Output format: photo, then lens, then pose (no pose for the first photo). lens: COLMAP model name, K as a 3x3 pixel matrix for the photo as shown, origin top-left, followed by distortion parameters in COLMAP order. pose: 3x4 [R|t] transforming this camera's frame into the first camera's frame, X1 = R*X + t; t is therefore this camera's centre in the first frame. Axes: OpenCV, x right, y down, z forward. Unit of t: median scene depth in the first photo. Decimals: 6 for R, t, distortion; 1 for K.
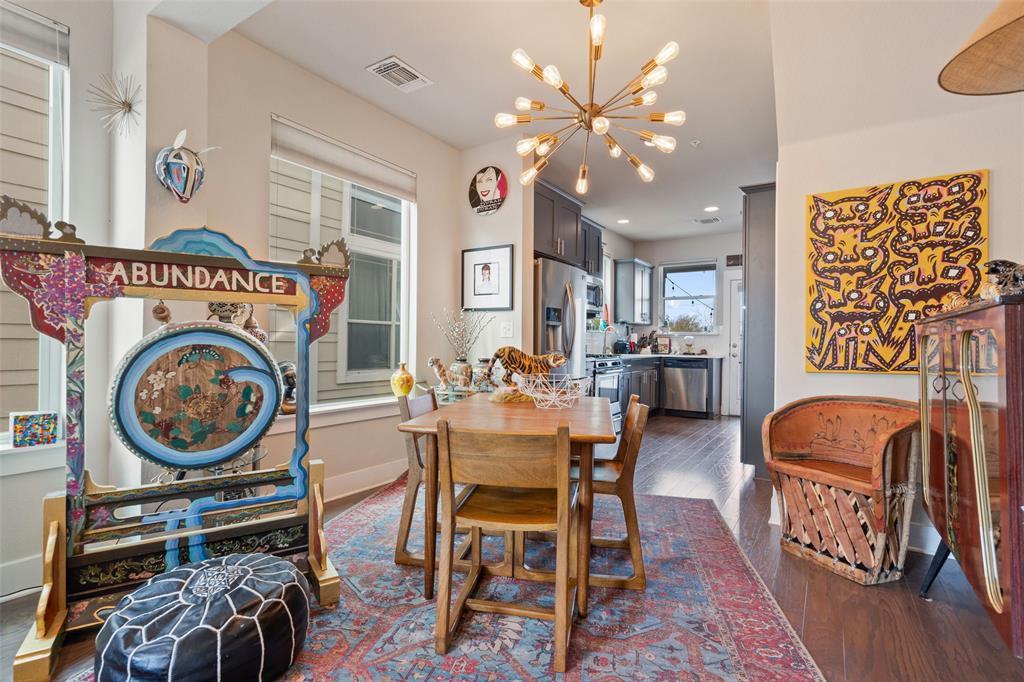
lens RADIAL K [[475.7, 0, 515.3], [0, 475.7, 343.6], [0, 0, 1]] dist [-0.001608, 0.000167]
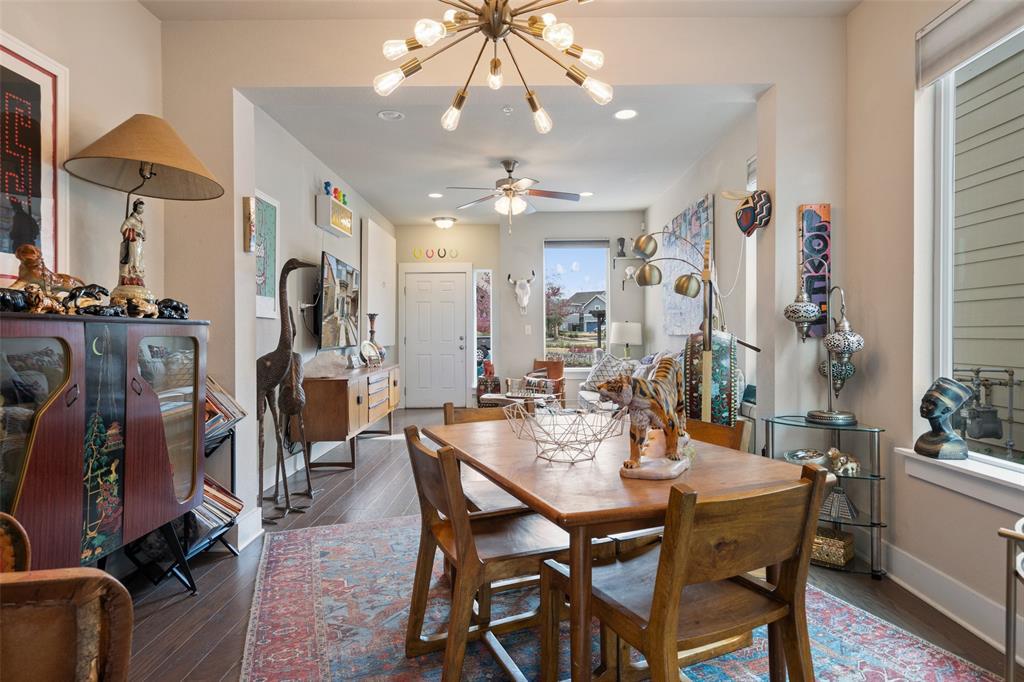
lens RADIAL K [[566.5, 0, 512.0], [0, 566.5, 341.0], [0, 0, 1]] dist [0.000588, 0.000040]
pose [[-0.839455, -0.002053, -0.543426, 0.513660], [-0.007588, 0.999940, 0.007944, -0.017882], [0.543377, 0.010793, -0.839420, 1.507997]]
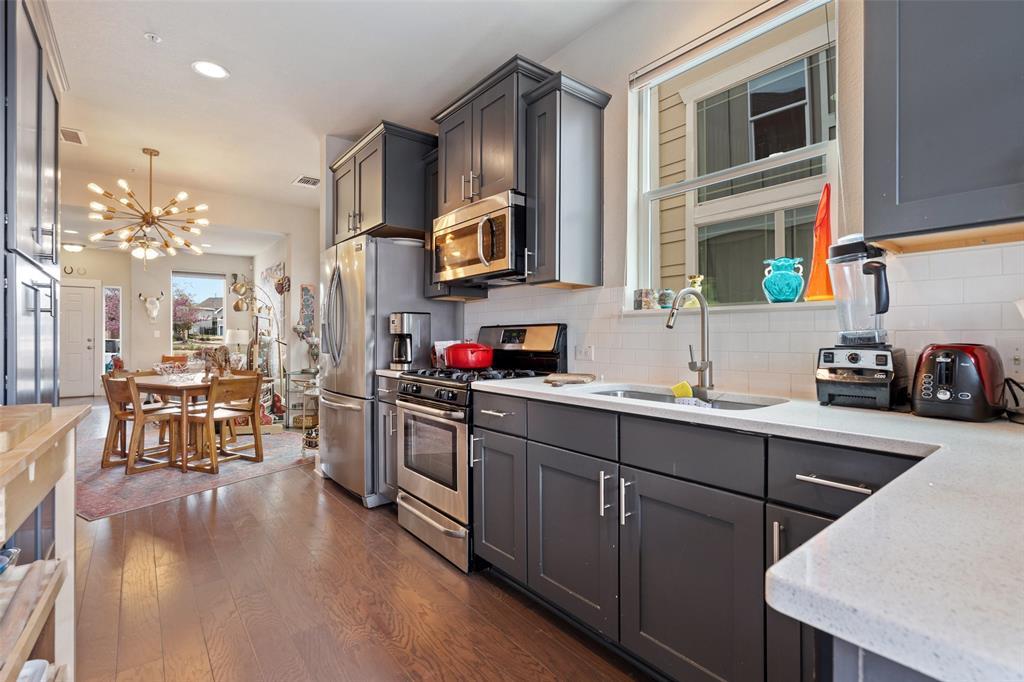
lens RADIAL K [[471.4, 0, 511.3], [0, 471.4, 336.9], [0, 0, 1]] dist [-0.001448, 0.000482]
pose [[-0.308651, -0.014255, -0.951069, 1.265799], [-0.008026, 0.999891, -0.012382, -0.010990], [0.951142, 0.003811, -0.308731, 2.532870]]
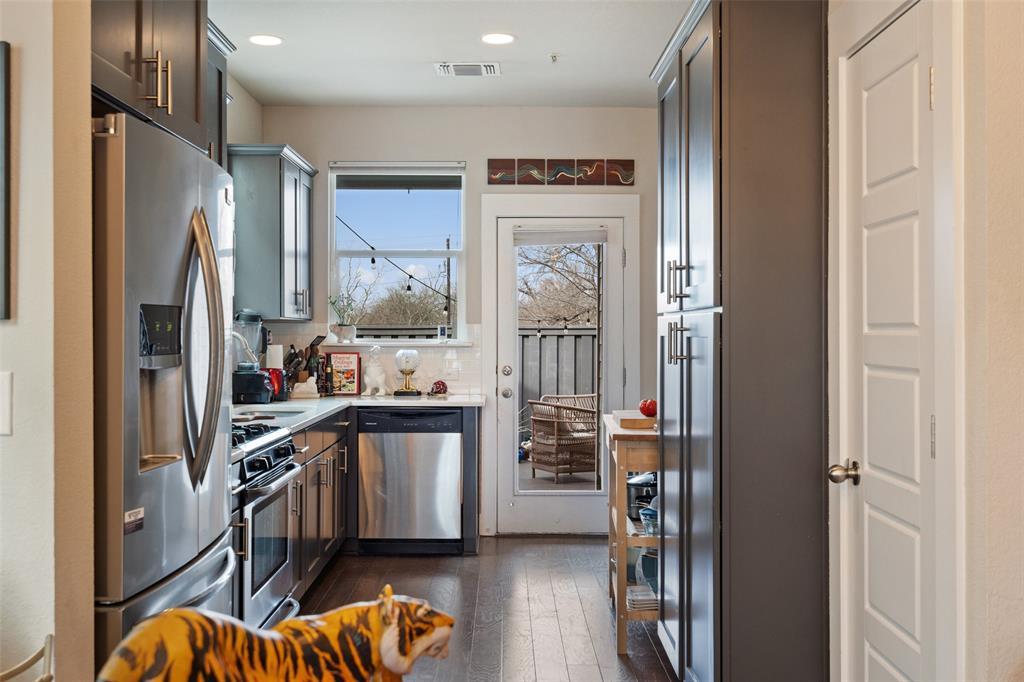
lens RADIAL K [[1013.7, 0, 507.3], [0, 1013.7, 325.6], [0, 0, 1]] dist [-0.005930, -0.001247]
pose [[0.832378, -0.007094, 0.554162, -0.117881], [0.009576, 0.999953, -0.001583, -0.096957], [-0.554125, 0.006624, 0.832407, 0.665740]]
